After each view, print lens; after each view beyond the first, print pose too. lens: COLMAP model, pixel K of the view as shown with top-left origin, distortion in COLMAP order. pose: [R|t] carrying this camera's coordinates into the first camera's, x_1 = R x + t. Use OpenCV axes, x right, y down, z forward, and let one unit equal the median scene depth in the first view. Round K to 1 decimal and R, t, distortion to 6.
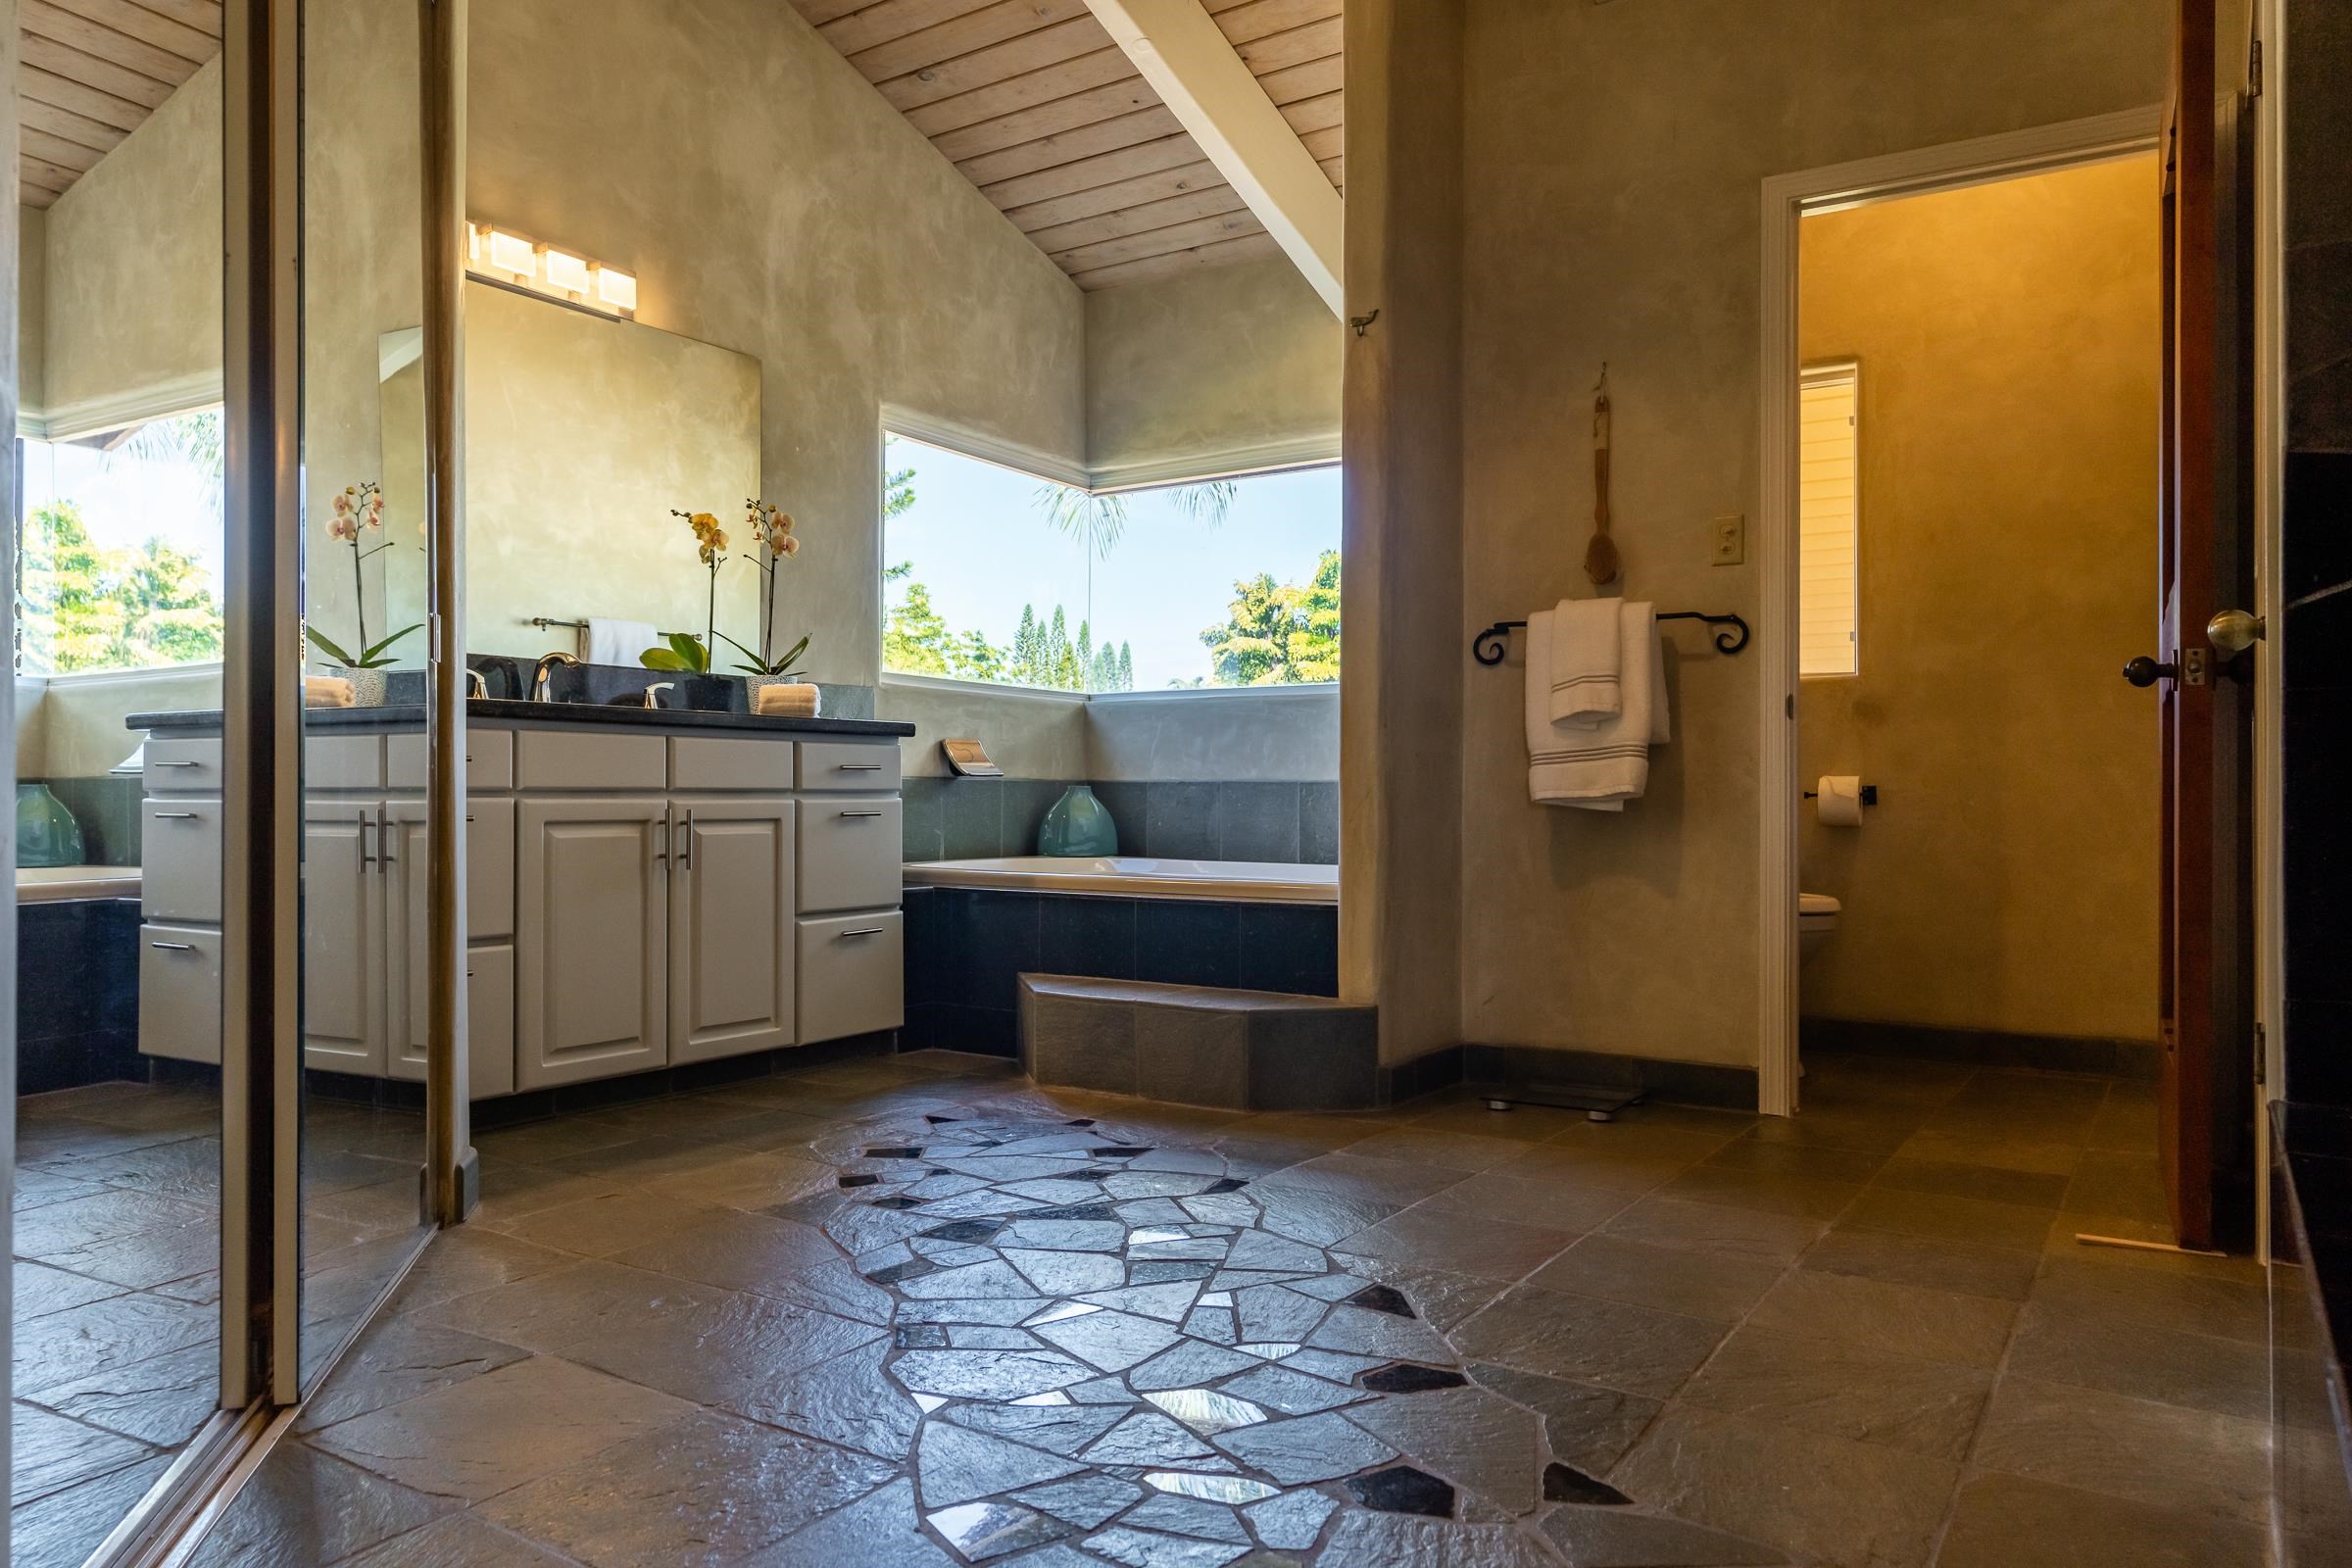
lens RADIAL K [[1632.9, 0, 1173.4], [0, 1632.9, 790.4], [0, 0, 1]] dist [0.000563, 0.000180]
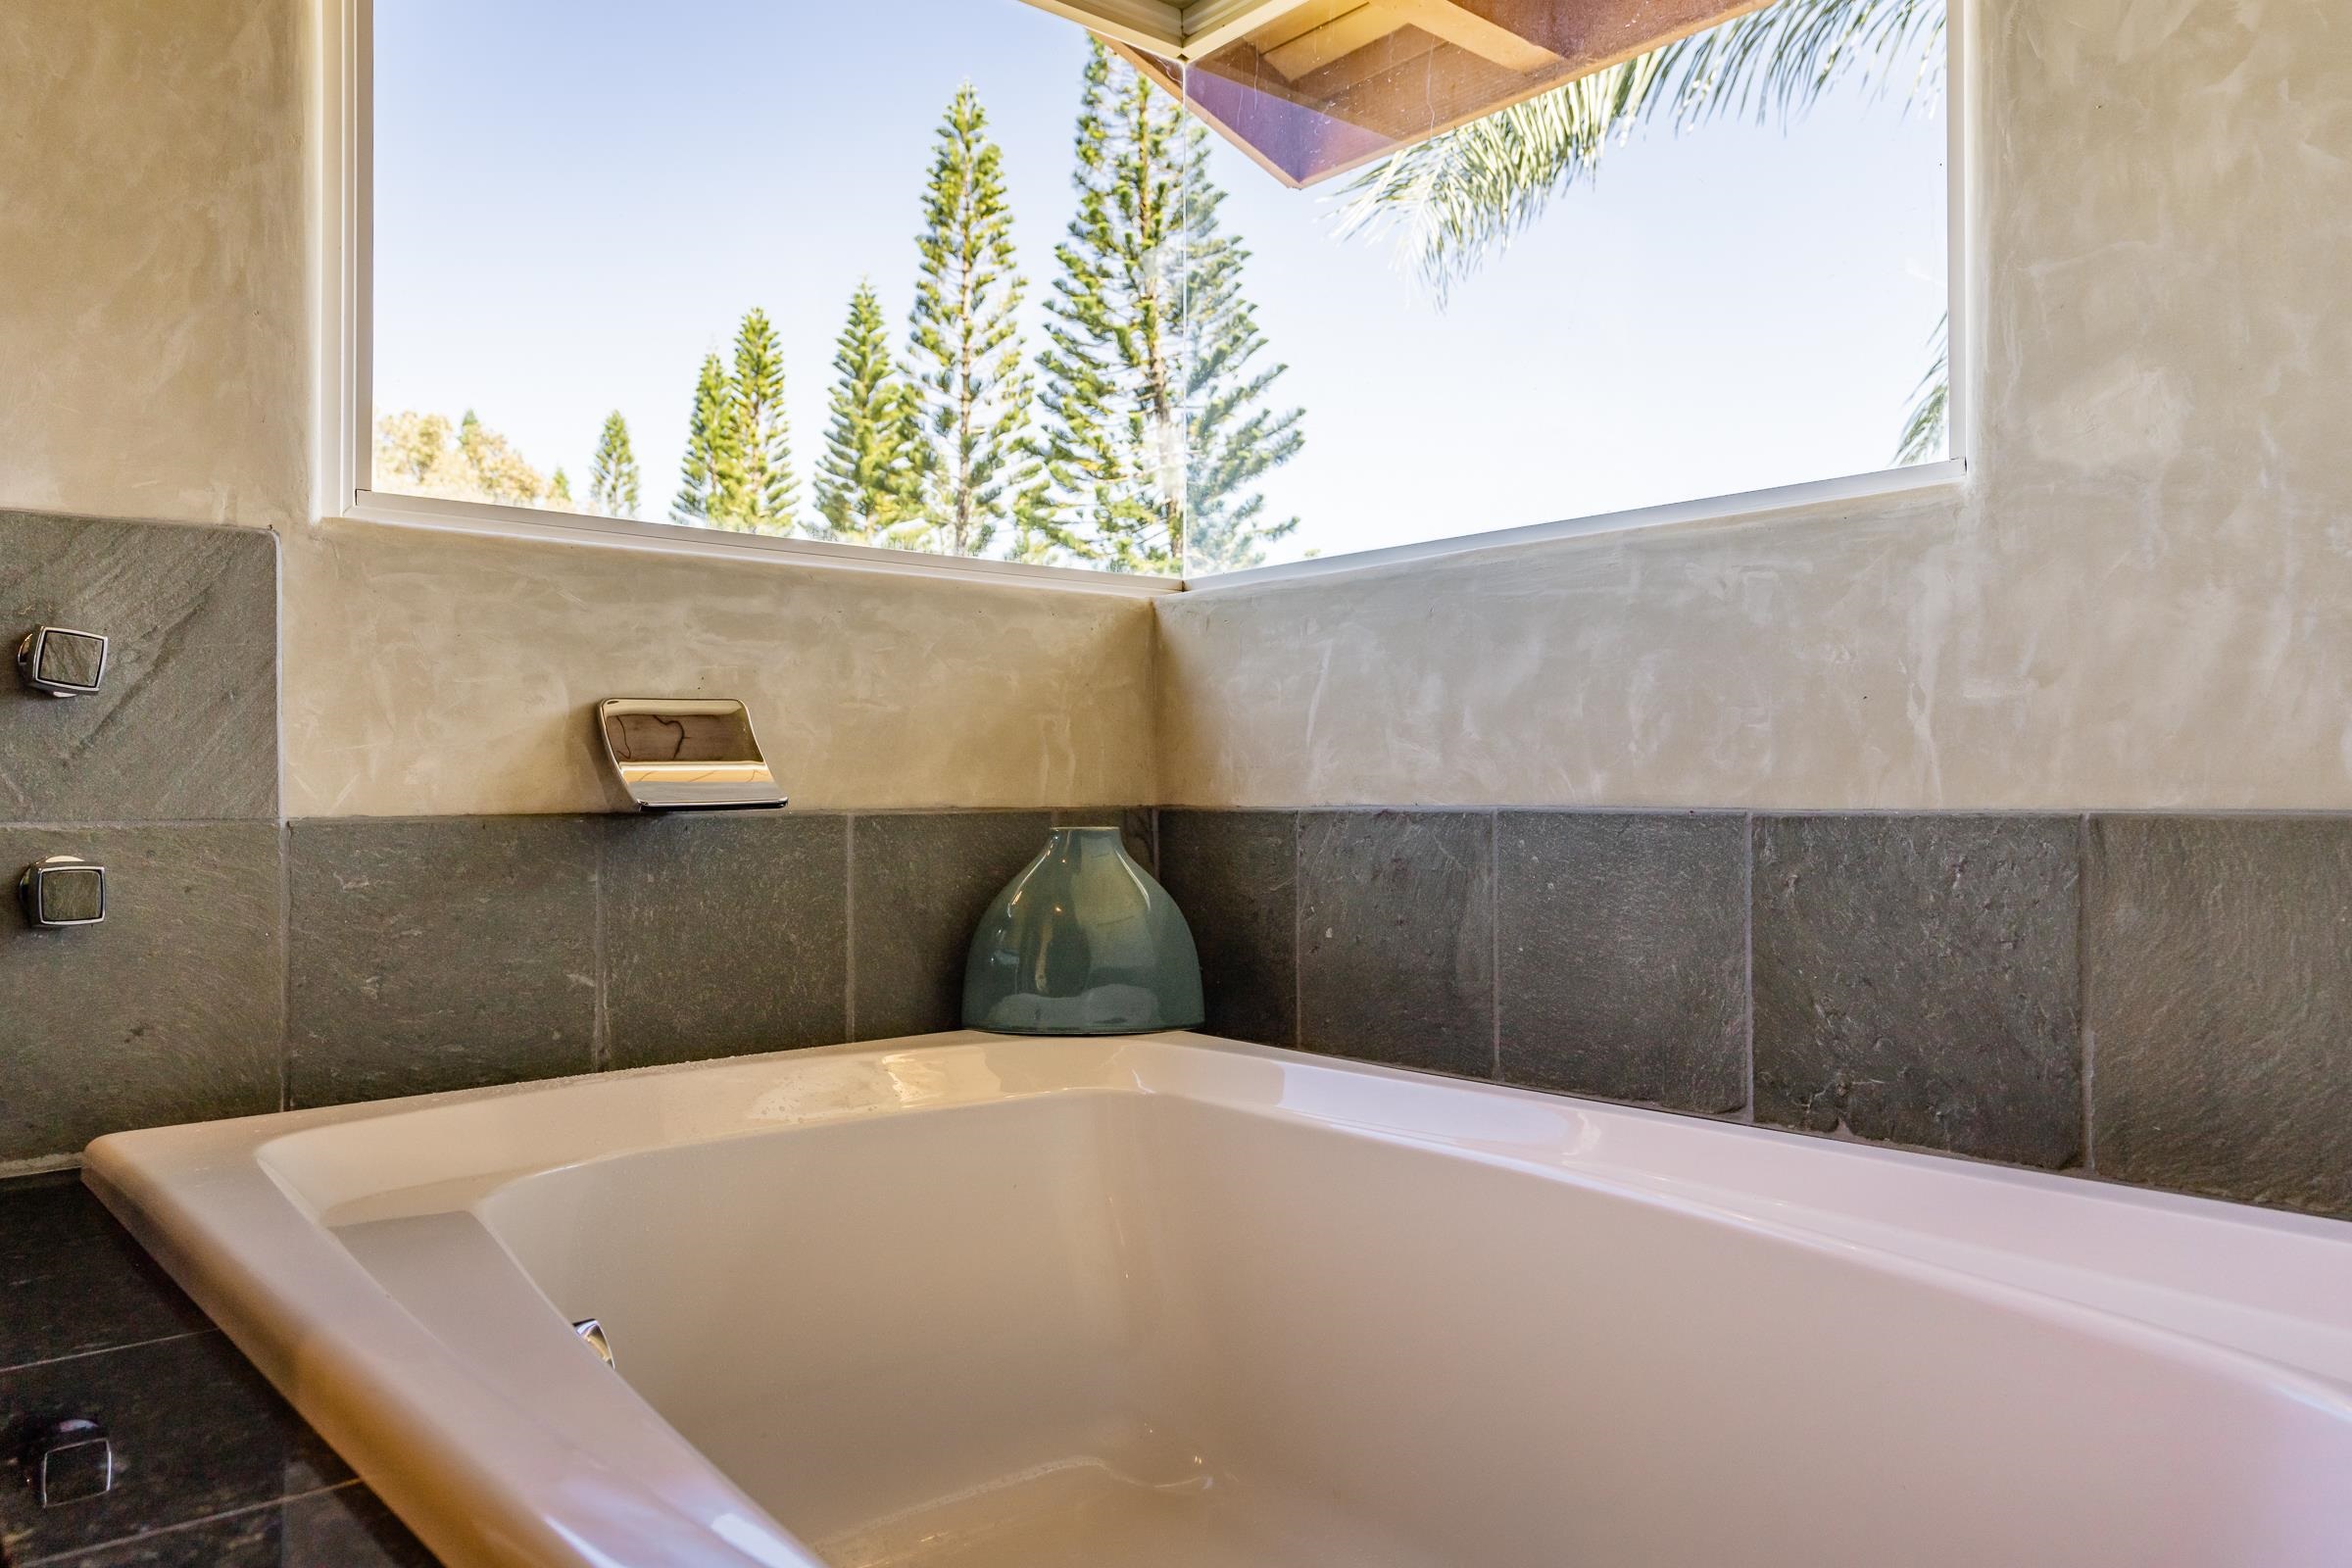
lens RADIAL K [[1632.9, 0, 1173.2], [0, 1632.9, 786.2], [0, 0, 1]] dist [0.000563, 0.000180]
pose [[0.957593, -0.012906, -0.287834, 0.059845], [0.013431, 0.999910, -0.000148, -0.010839], [0.287809, -0.003724, 0.957680, 0.668772]]
